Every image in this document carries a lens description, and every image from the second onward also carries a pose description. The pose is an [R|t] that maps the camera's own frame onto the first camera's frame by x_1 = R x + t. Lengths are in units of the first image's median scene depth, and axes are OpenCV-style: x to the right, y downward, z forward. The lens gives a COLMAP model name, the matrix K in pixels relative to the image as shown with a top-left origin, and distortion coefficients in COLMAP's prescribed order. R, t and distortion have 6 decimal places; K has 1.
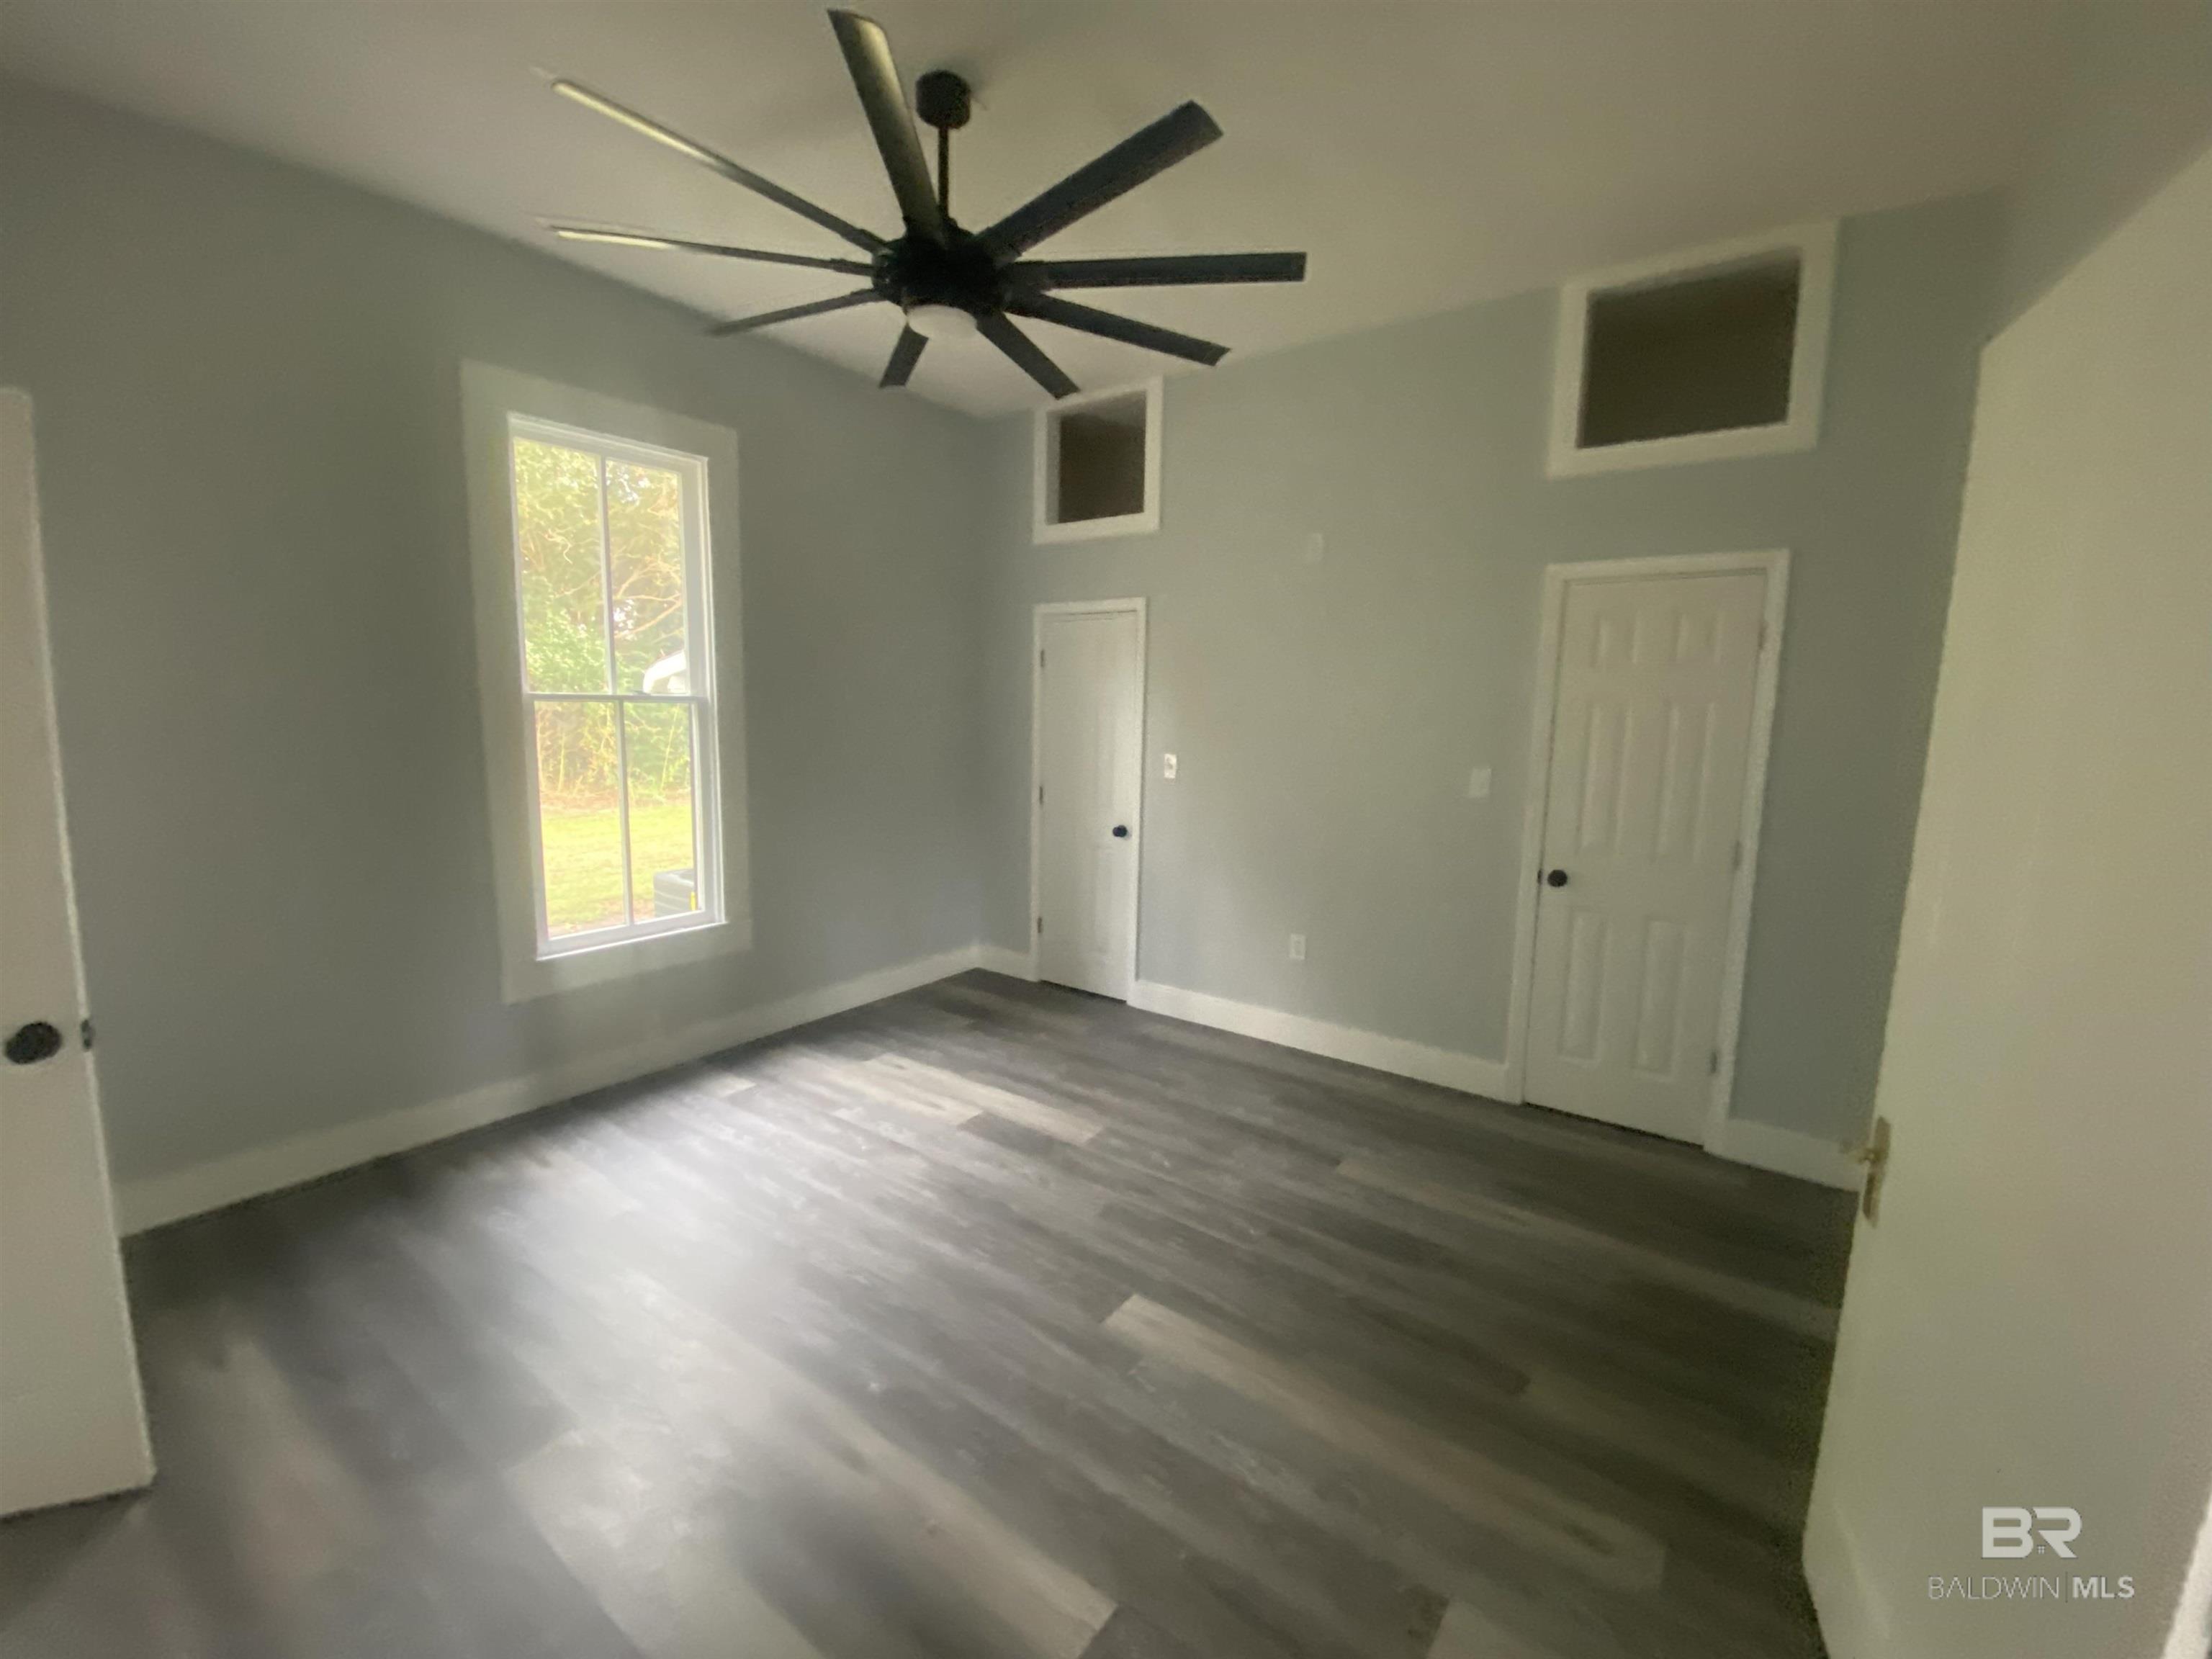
lens RADIAL K [[909.1, 0, 1105.0], [0, 909.1, 821.5], [0, 0, 1]] dist [0.046509, -0.039184]
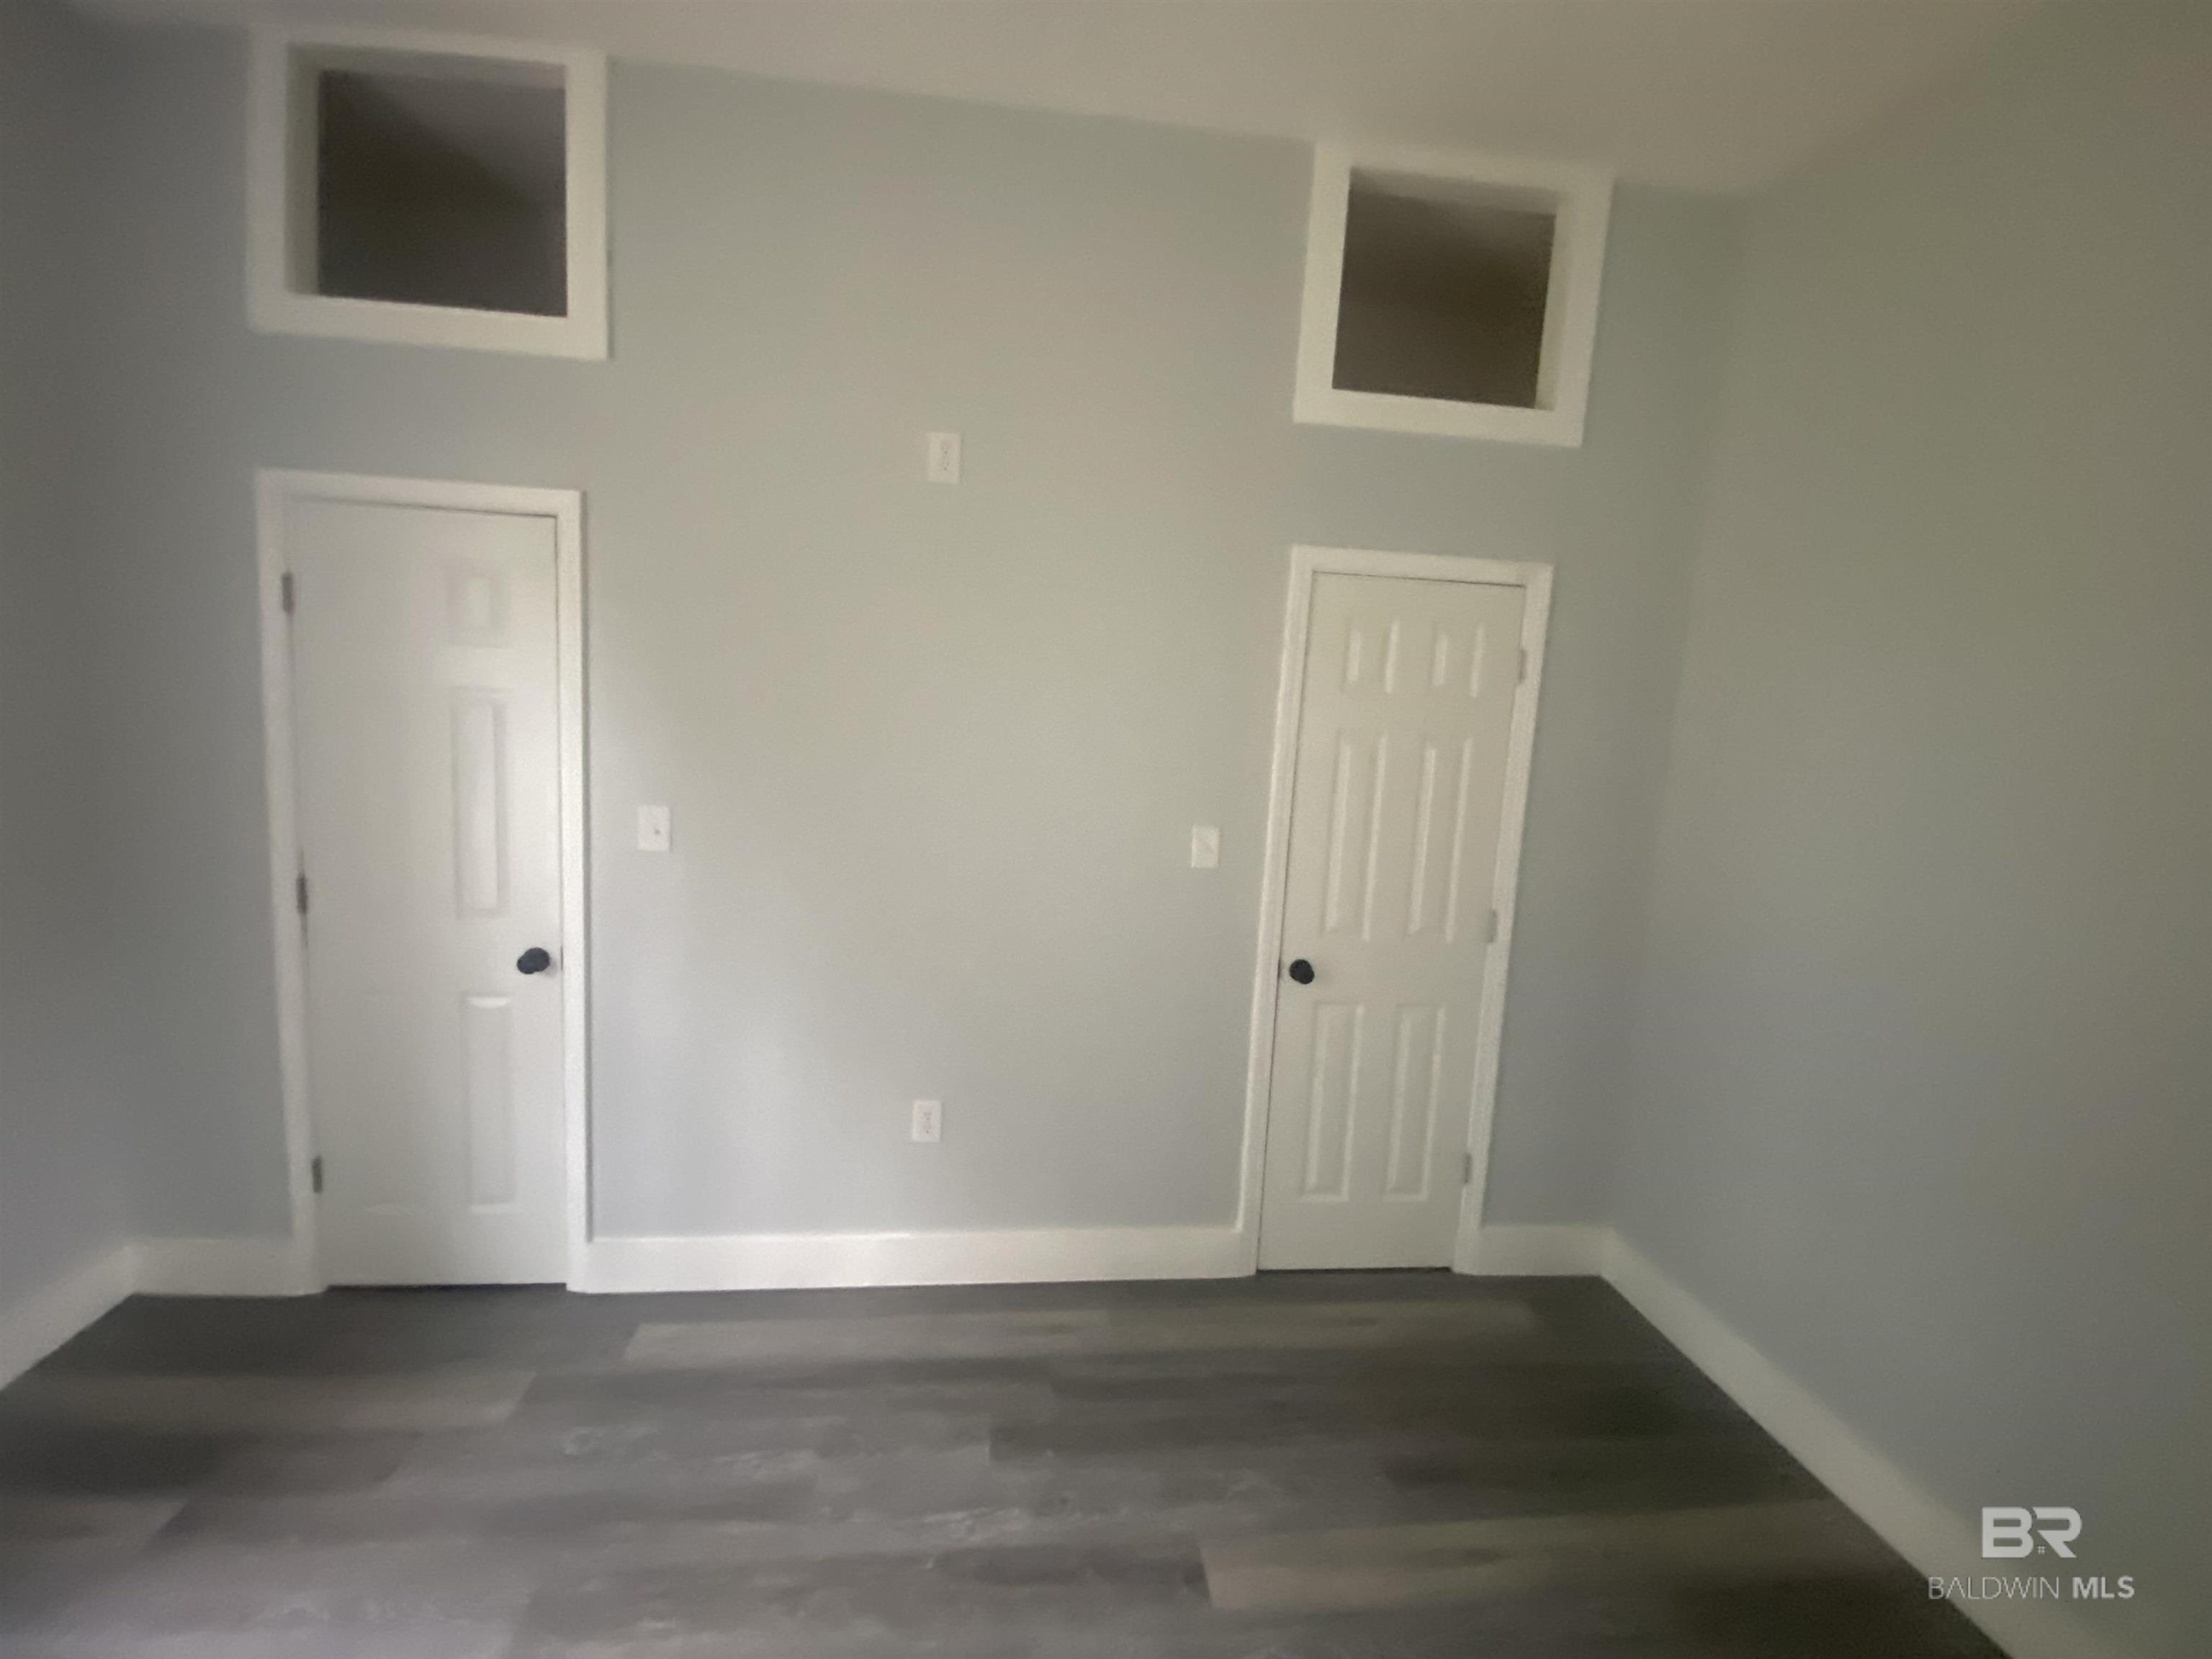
lens RADIAL K [[909.1, 0, 1105.0], [0, 909.1, 821.5], [0, 0, 1]] dist [0.046509, -0.039184]
pose [[0.730914, -0.060496, 0.679783, -0.111542], [0.042265, 0.998164, 0.043387, -0.088736], [-0.681159, -0.002981, 0.732129, 0.505361]]
